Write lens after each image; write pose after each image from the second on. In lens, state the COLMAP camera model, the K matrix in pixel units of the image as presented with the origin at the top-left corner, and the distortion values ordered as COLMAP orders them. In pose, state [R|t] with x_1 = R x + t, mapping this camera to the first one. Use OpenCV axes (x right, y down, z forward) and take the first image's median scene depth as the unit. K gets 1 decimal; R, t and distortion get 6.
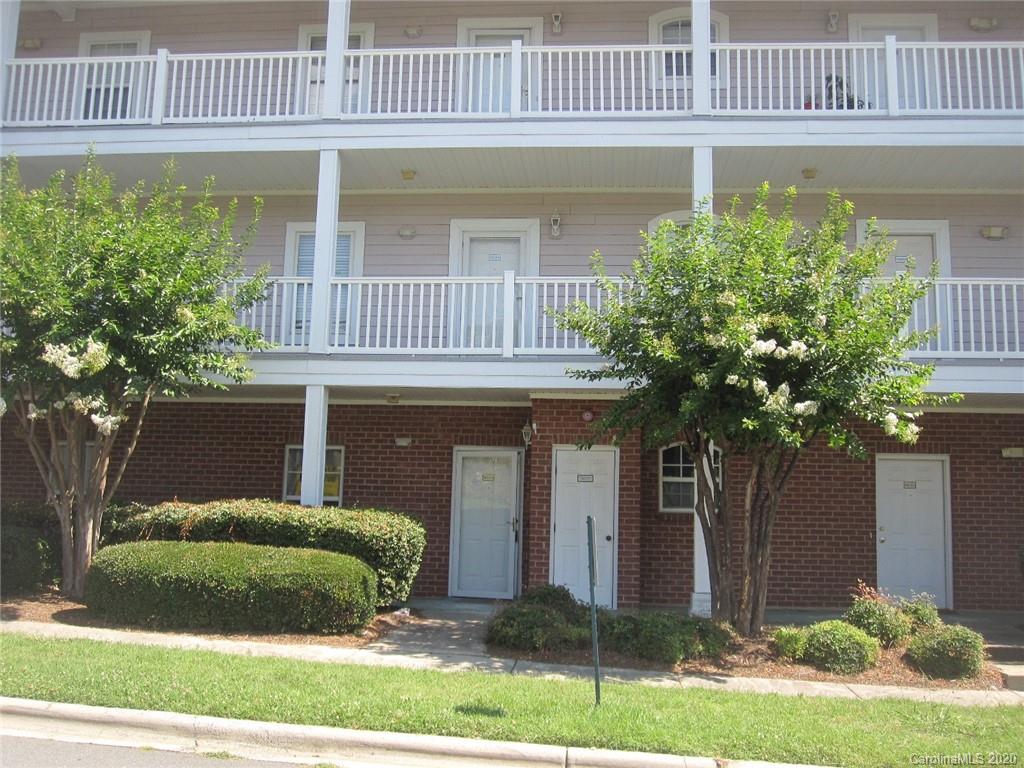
lens RADIAL K [[1008.7, 0, 509.9], [0, 1008.7, 388.5], [0, 0, 1]] dist [-0.030635, 0.000000]
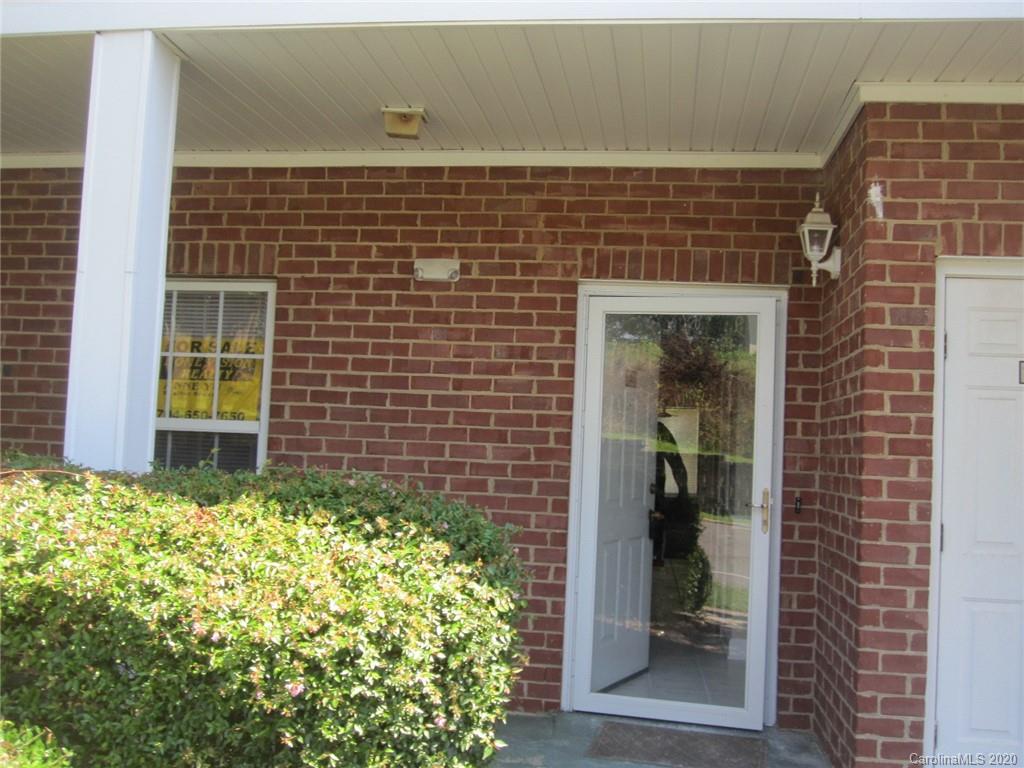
lens RADIAL K [[1008.7, 0, 512.3], [0, 1008.7, 382.4], [0, 0, 1]] dist [-0.030635, 0.000000]
pose [[0.998879, 0.012830, -0.045568, -0.063042], [-0.009520, 0.997351, 0.072116, 0.066936], [0.046373, -0.071601, 0.996355, 0.649877]]
